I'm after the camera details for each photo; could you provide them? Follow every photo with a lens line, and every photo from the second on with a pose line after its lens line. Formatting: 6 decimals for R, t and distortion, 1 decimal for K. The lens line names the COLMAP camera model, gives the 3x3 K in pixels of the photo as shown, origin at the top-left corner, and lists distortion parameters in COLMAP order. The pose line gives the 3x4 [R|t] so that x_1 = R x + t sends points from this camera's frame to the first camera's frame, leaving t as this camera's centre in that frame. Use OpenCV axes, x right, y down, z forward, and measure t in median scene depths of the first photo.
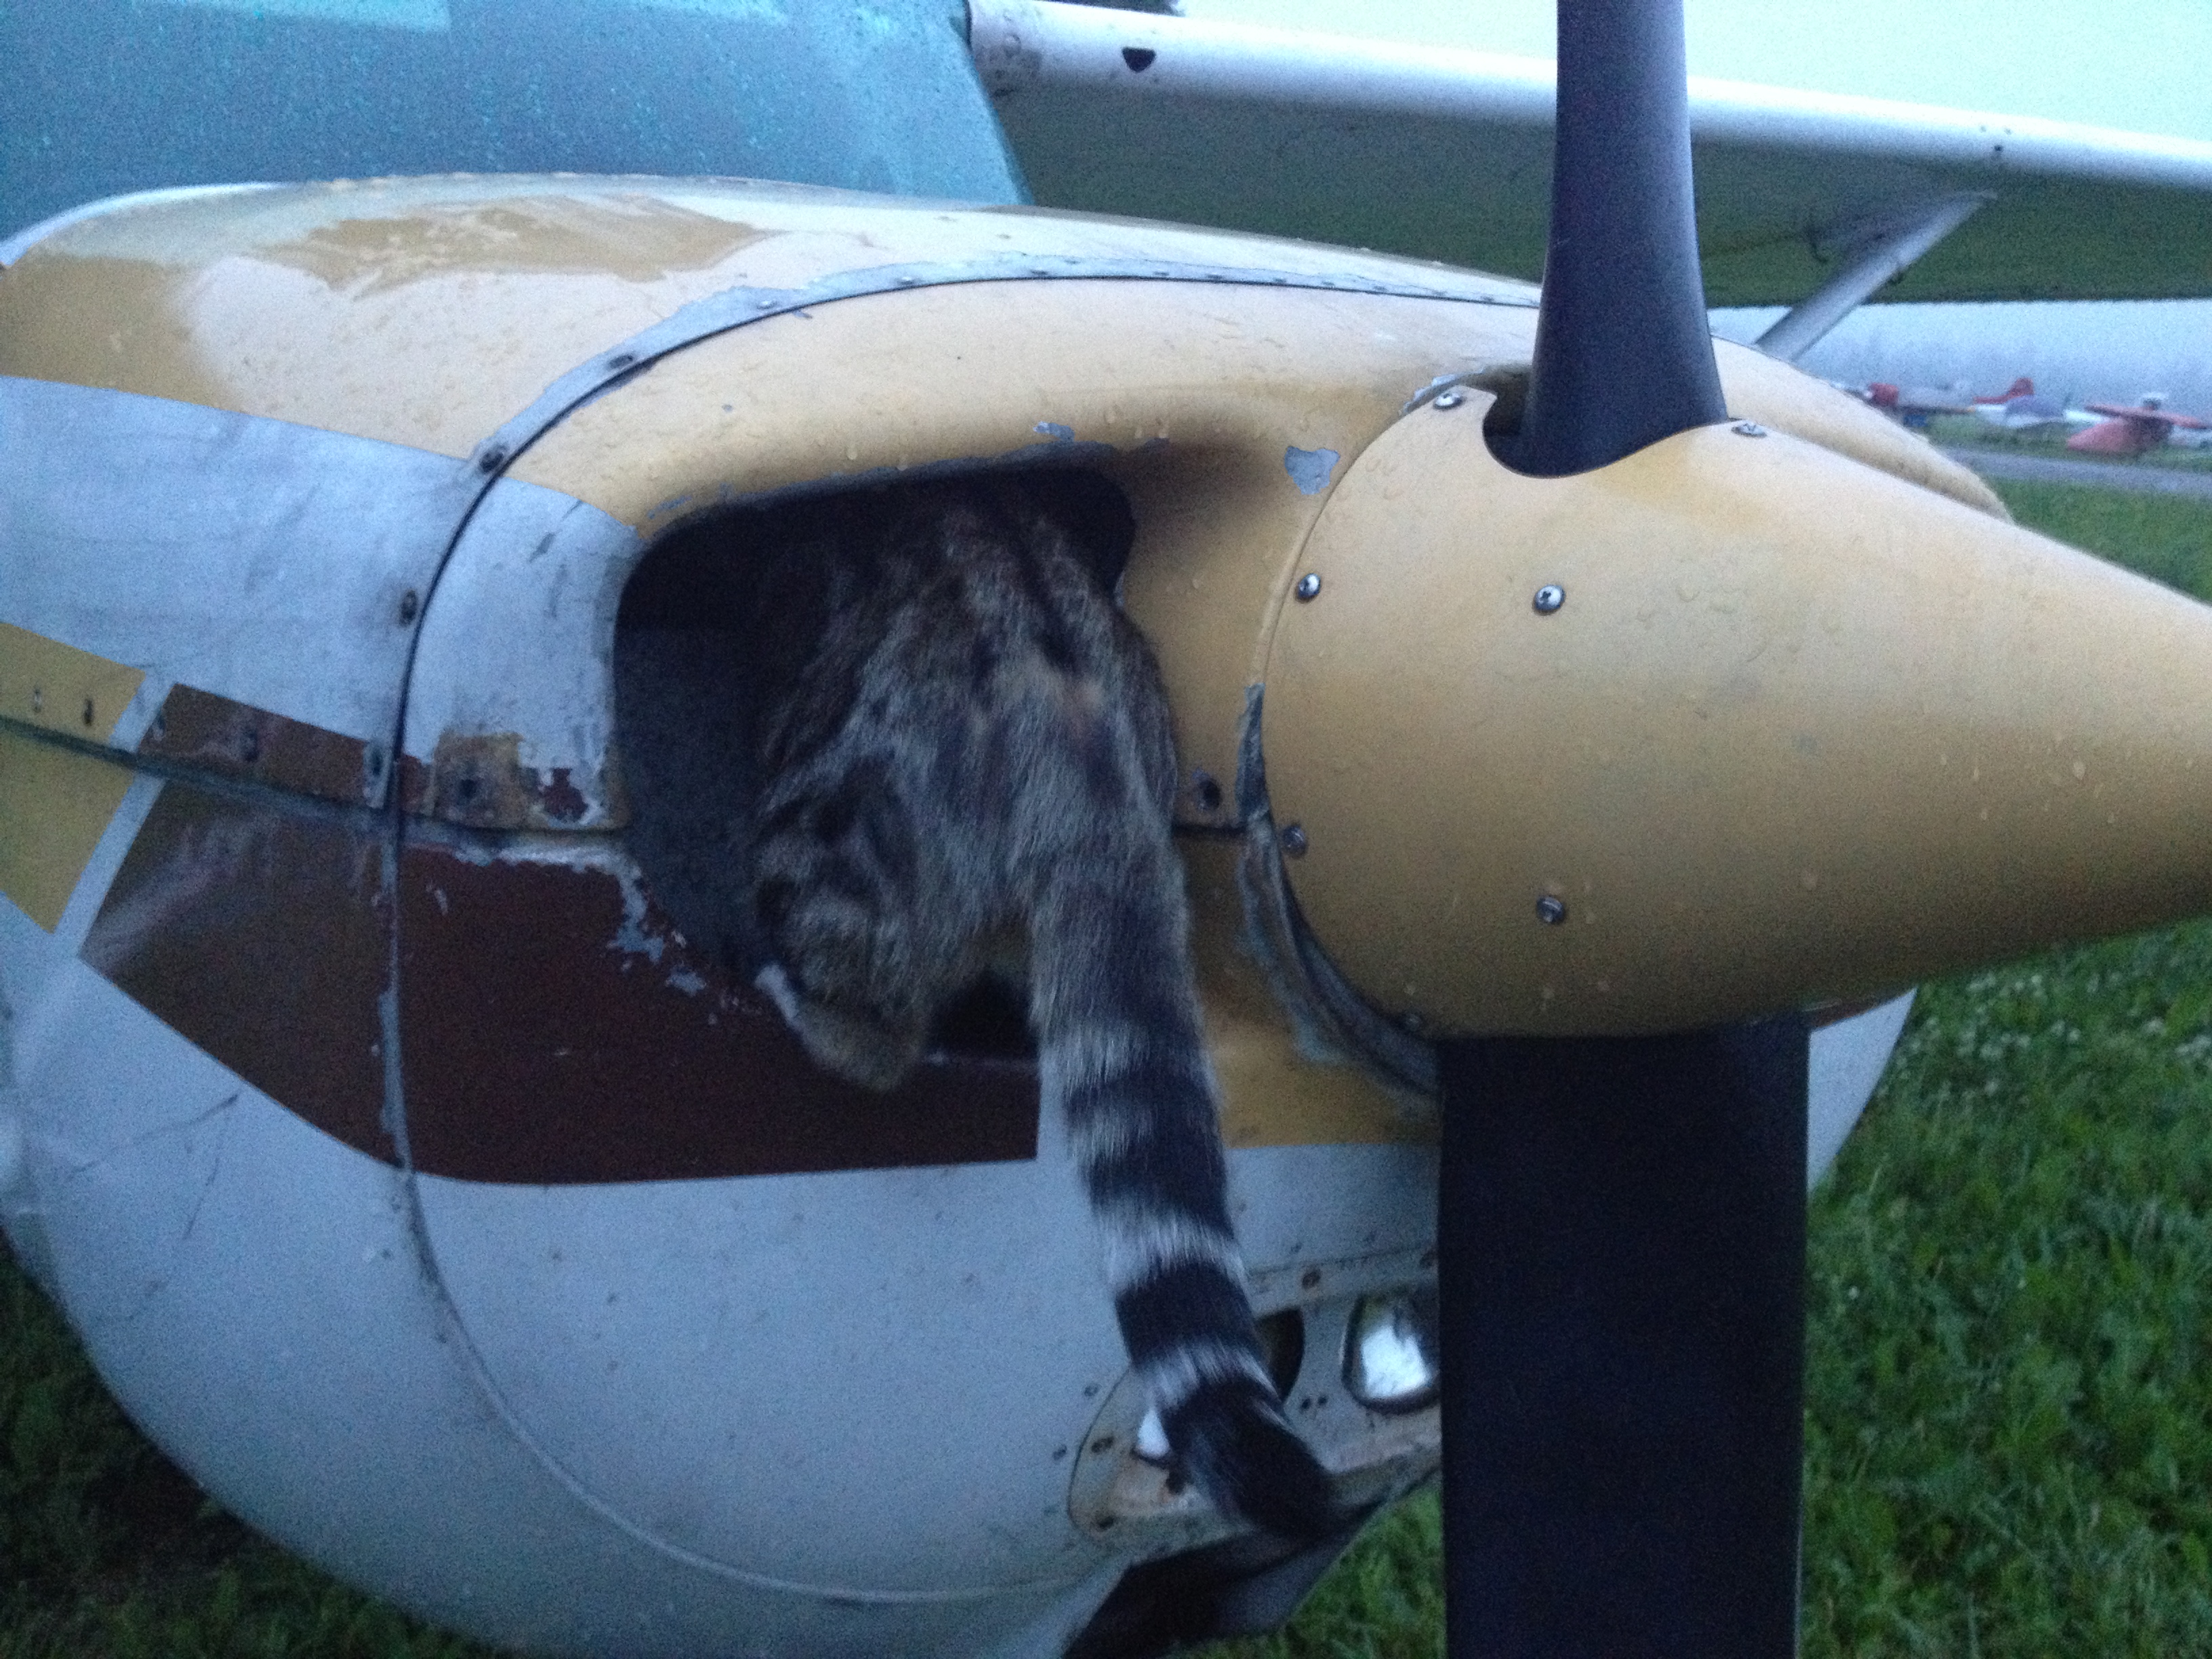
lens RADIAL K [[2069.8, 0, 1171.3], [0, 2069.8, 829.5], [0, 0, 1]] dist [0.004630, -0.075714]
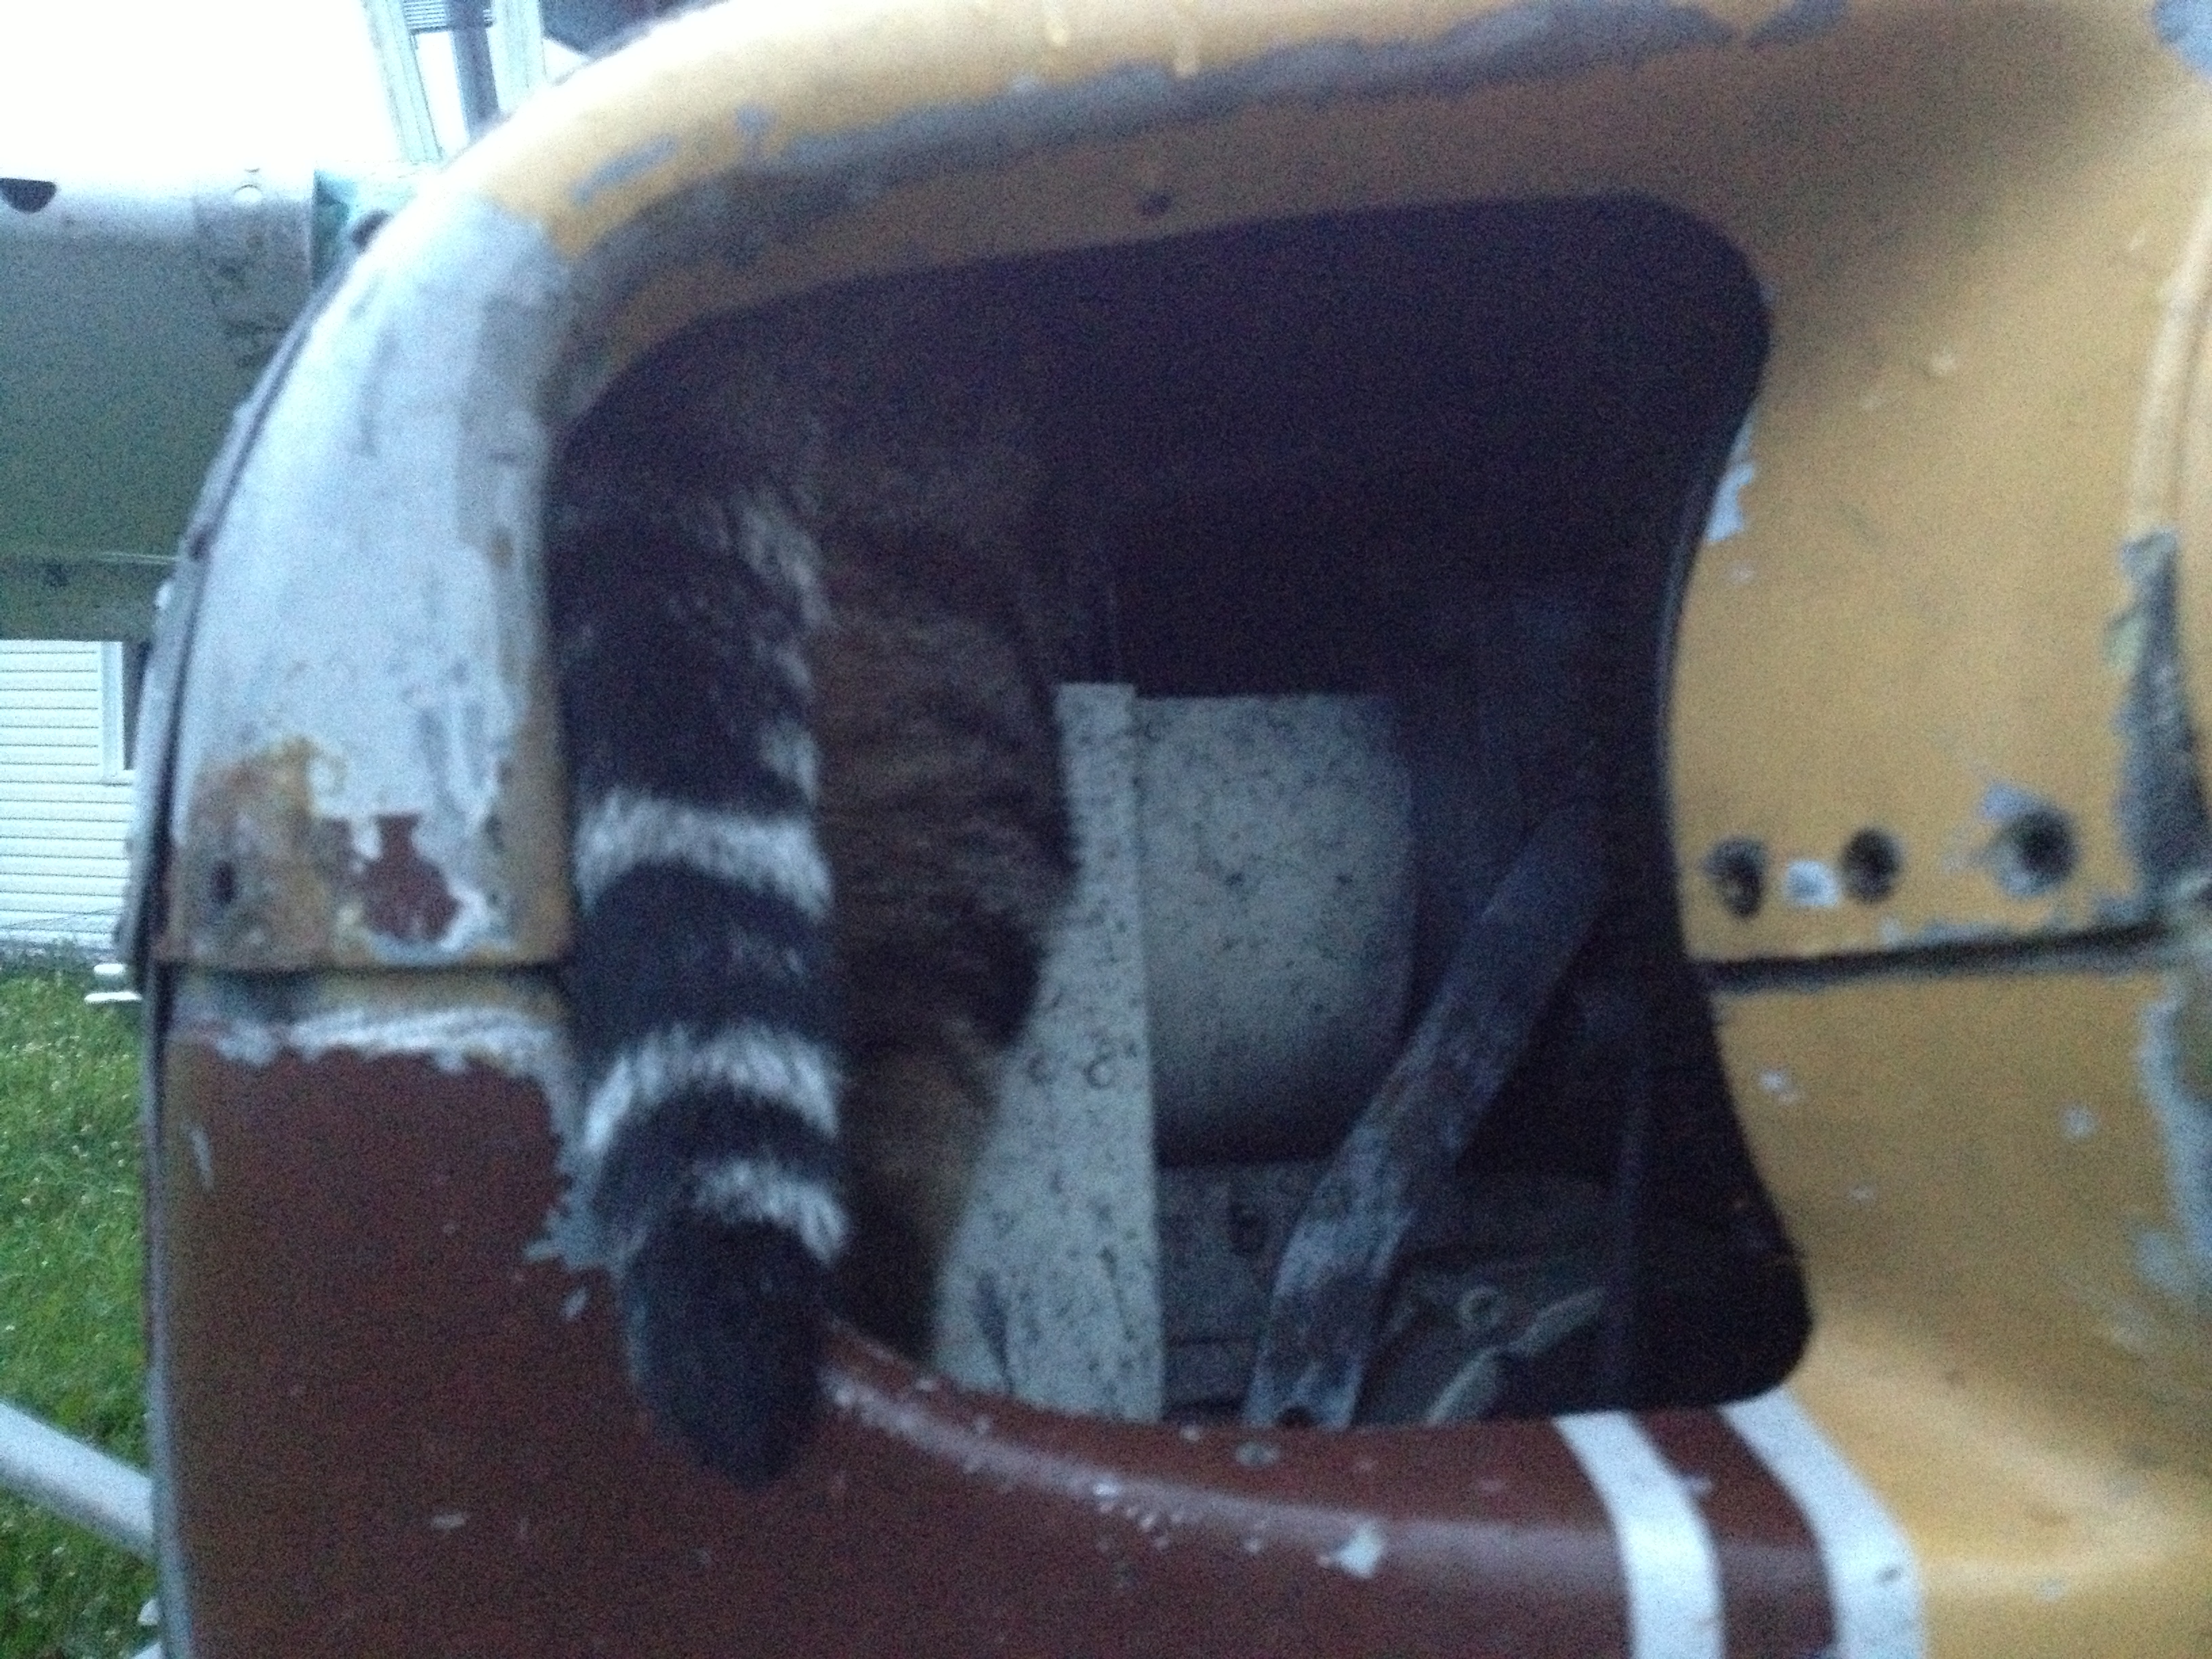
lens RADIAL K [[1969.1, 0, 1106.0], [0, 1969.1, 829.5], [0, 0, 1]] dist [0.010979, 0.004201]
pose [[0.951235, -0.074272, -0.299391, -0.032133], [0.012461, 0.979040, -0.203285, 0.046656], [0.308214, 0.189641, 0.932223, 0.557208]]
